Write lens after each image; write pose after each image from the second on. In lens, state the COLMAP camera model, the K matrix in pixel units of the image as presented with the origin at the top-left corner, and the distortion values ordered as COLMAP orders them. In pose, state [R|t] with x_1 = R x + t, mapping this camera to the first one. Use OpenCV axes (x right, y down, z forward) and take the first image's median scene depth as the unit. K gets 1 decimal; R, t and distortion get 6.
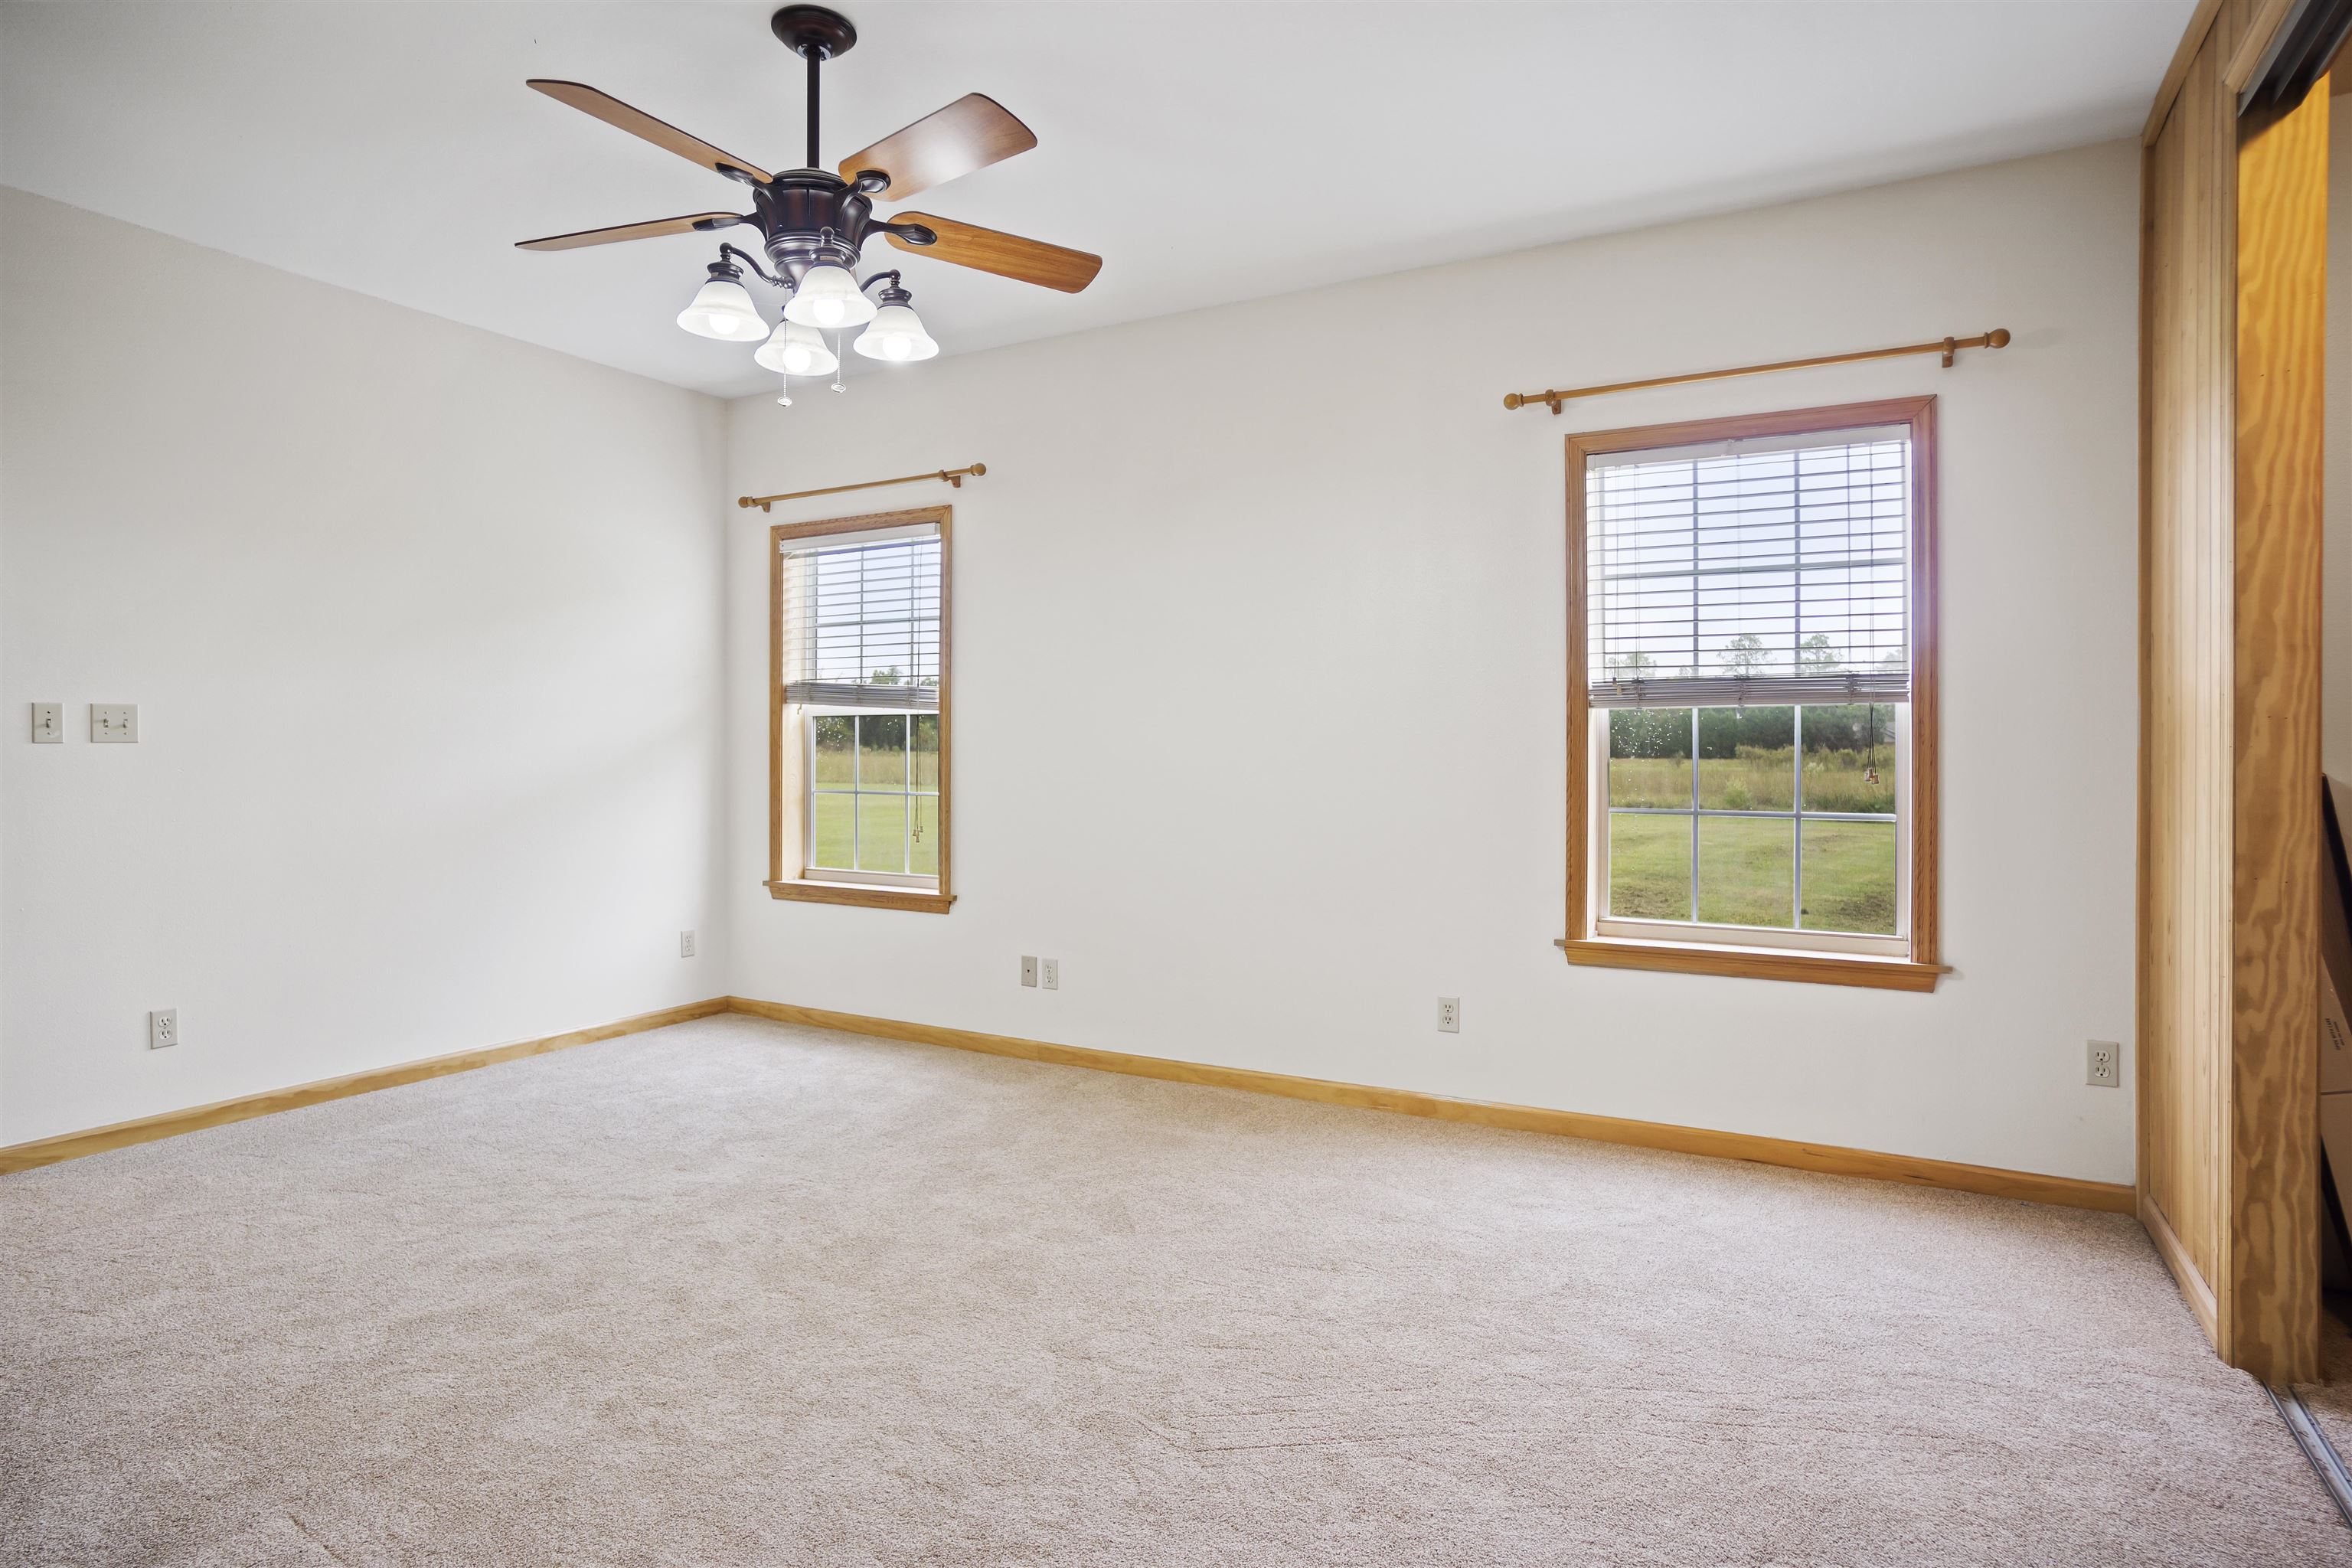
lens RADIAL K [[1269.8, 0, 1154.3], [0, 1269.8, 757.5], [0, 0, 1]] dist [-0.058276, 0.037768]
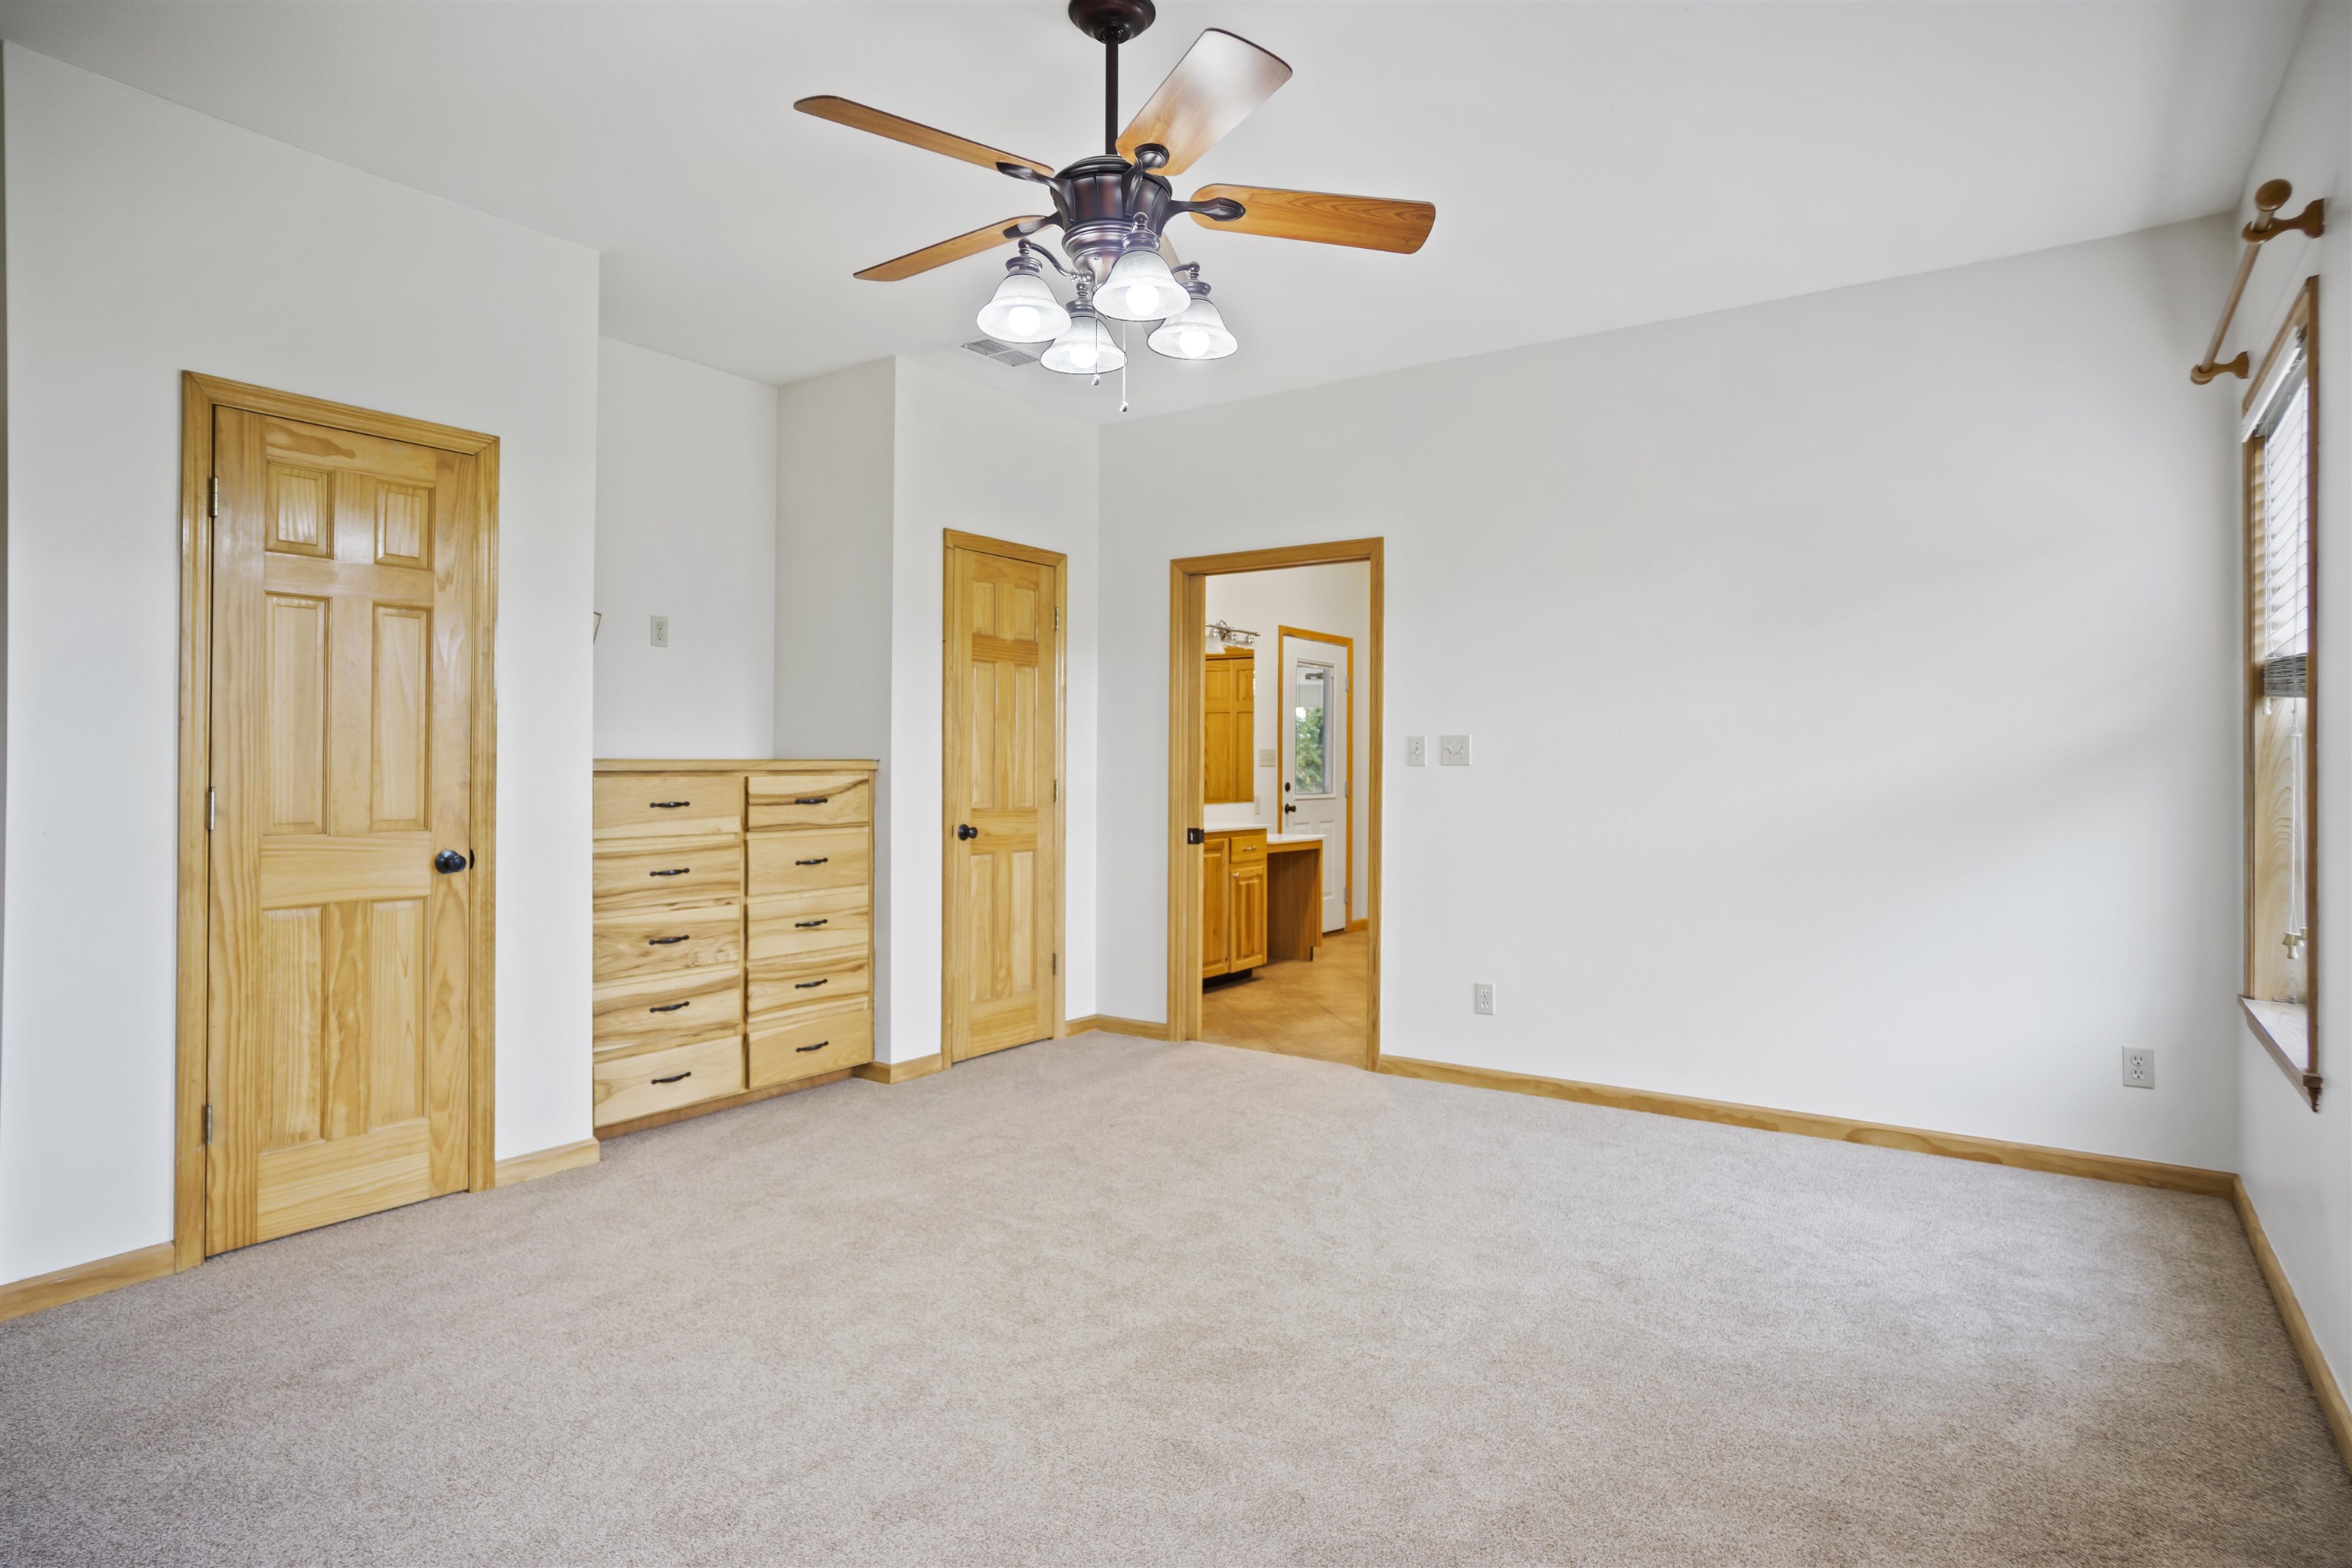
lens RADIAL K [[1269.8, 0, 1171.4], [0, 1269.8, 755.3], [0, 0, 1]] dist [-0.058276, 0.037768]
pose [[-0.083198, -0.010930, -0.996473, 0.567166], [-0.010353, 0.999895, -0.010103, -0.007329], [0.996479, 0.009476, -0.083302, 0.957793]]
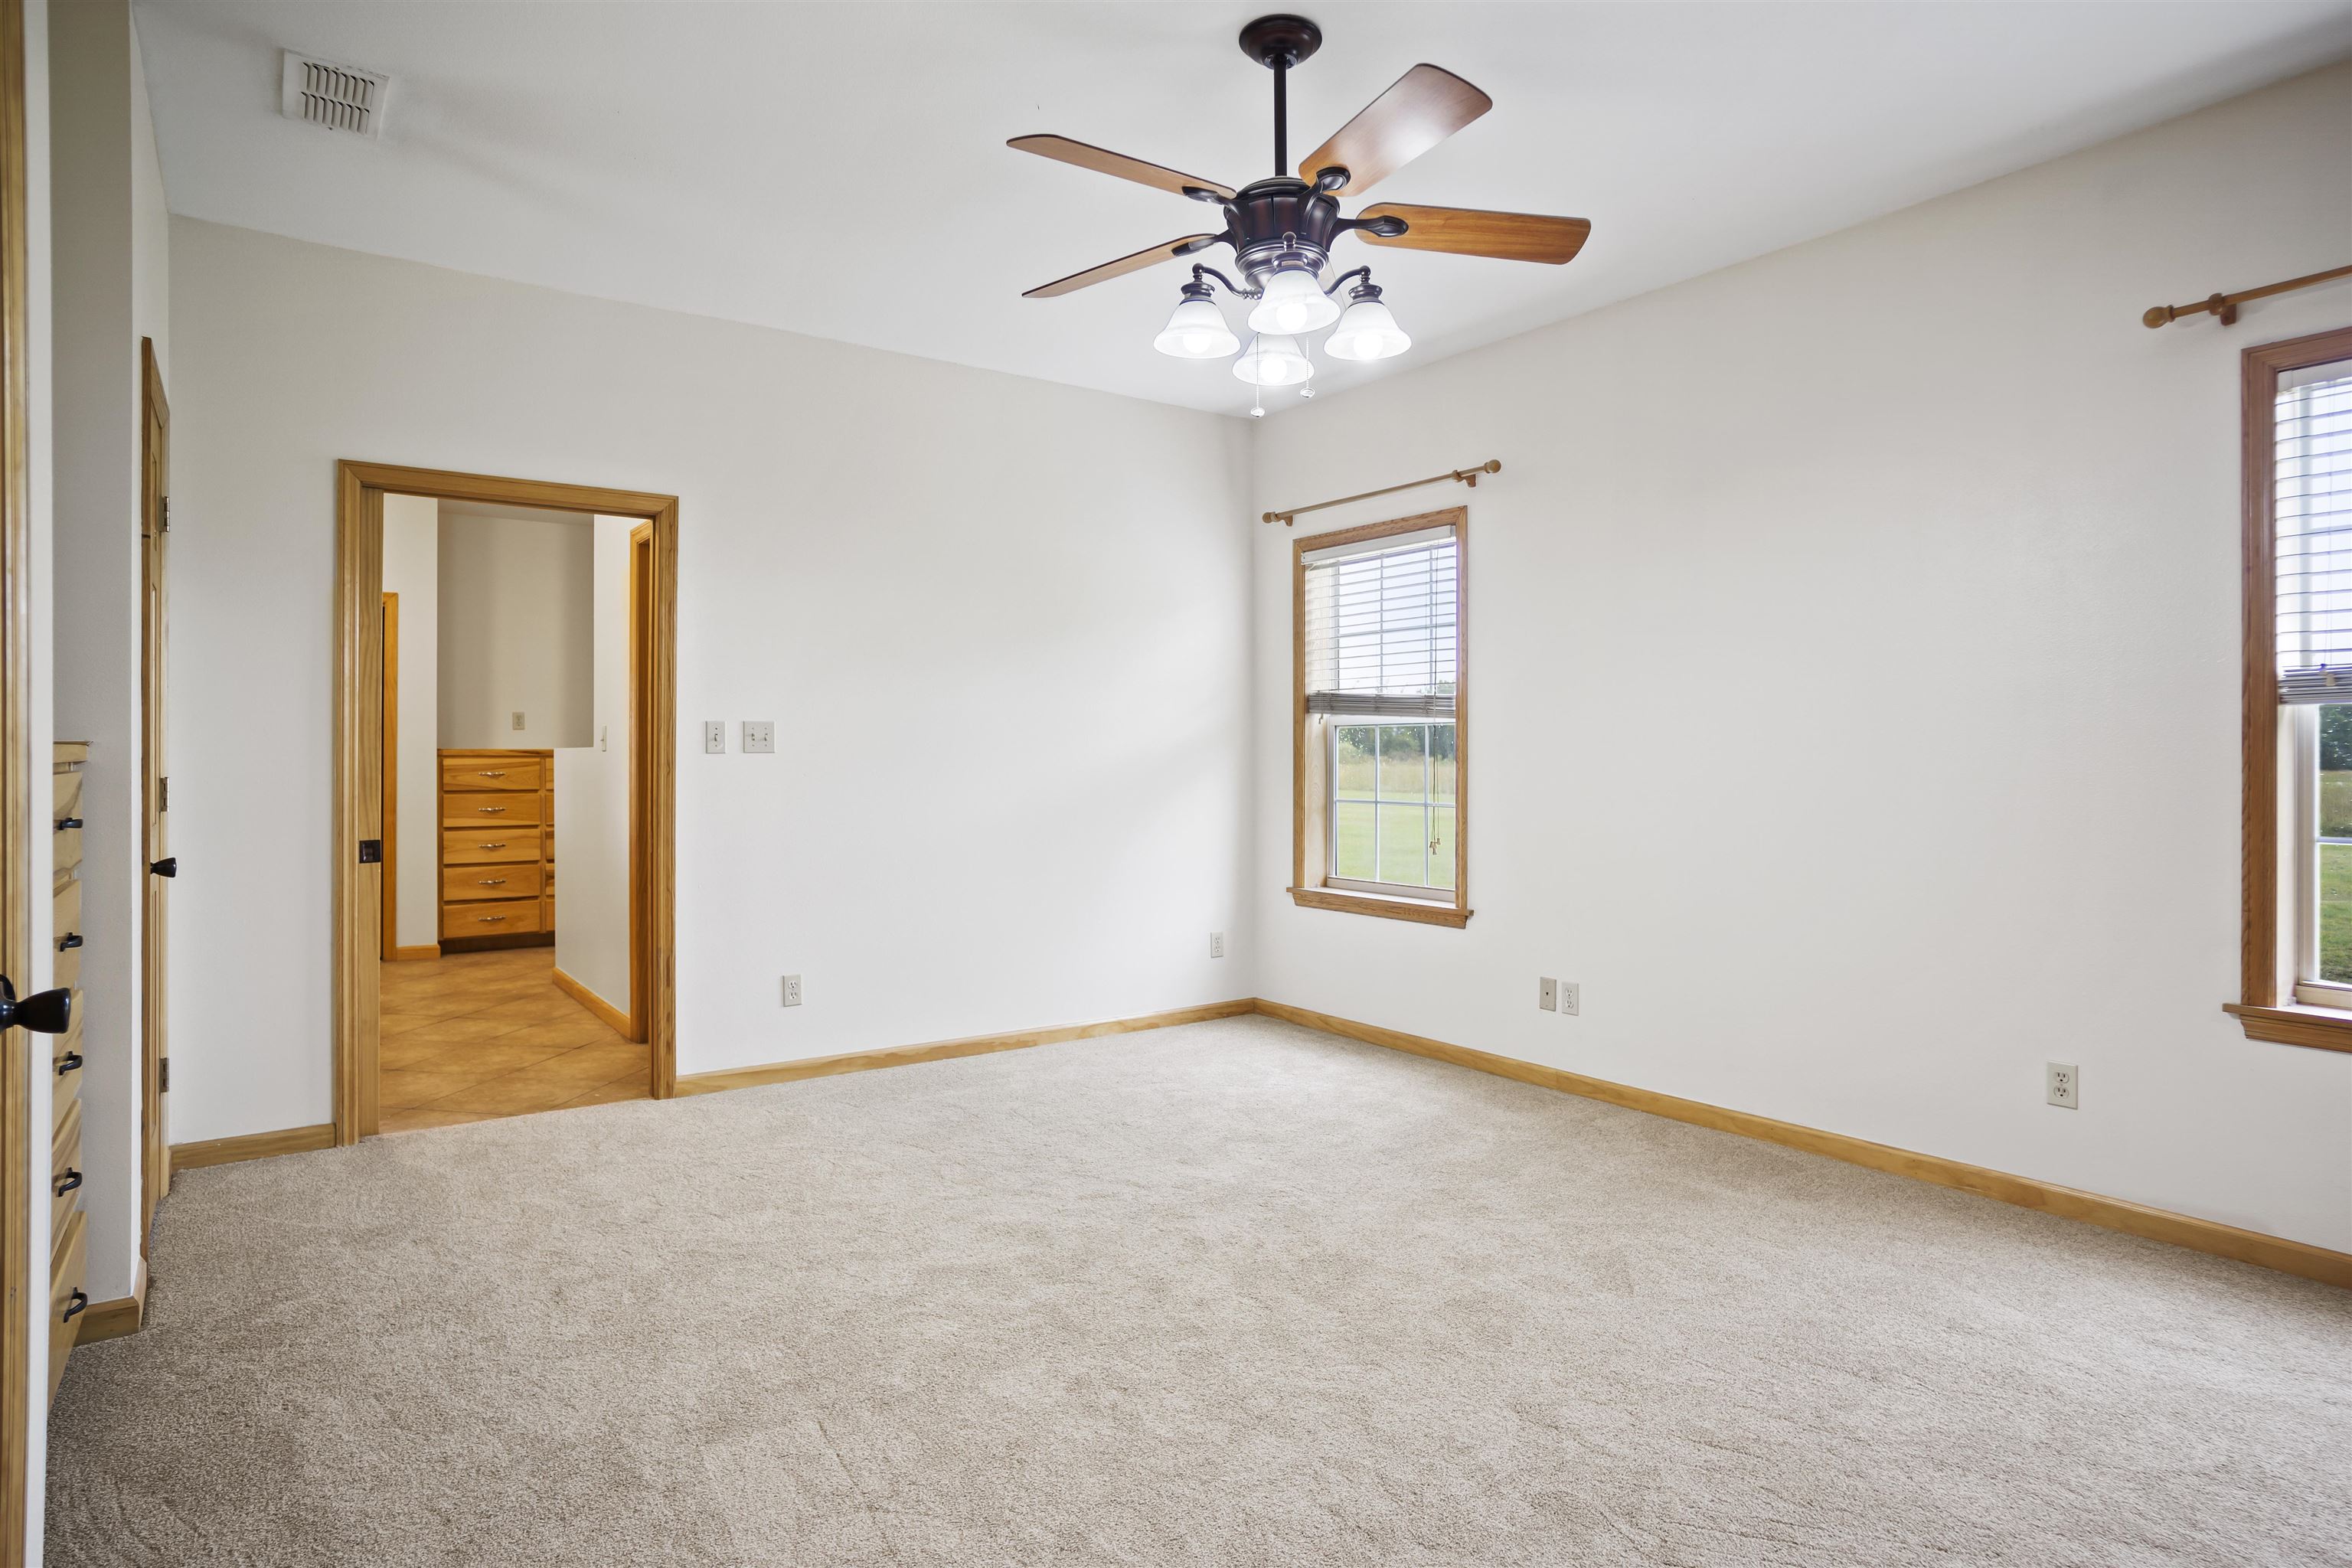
lens RADIAL K [[1269.8, 0, 1171.9], [0, 1269.8, 763.9], [0, 0, 1]] dist [-0.058276, 0.037768]
pose [[0.910829, 0.001353, -0.412781, 0.051283], [-0.002304, 0.999996, -0.001805, -0.000388], [0.412777, 0.002595, 0.910828, 0.044616]]
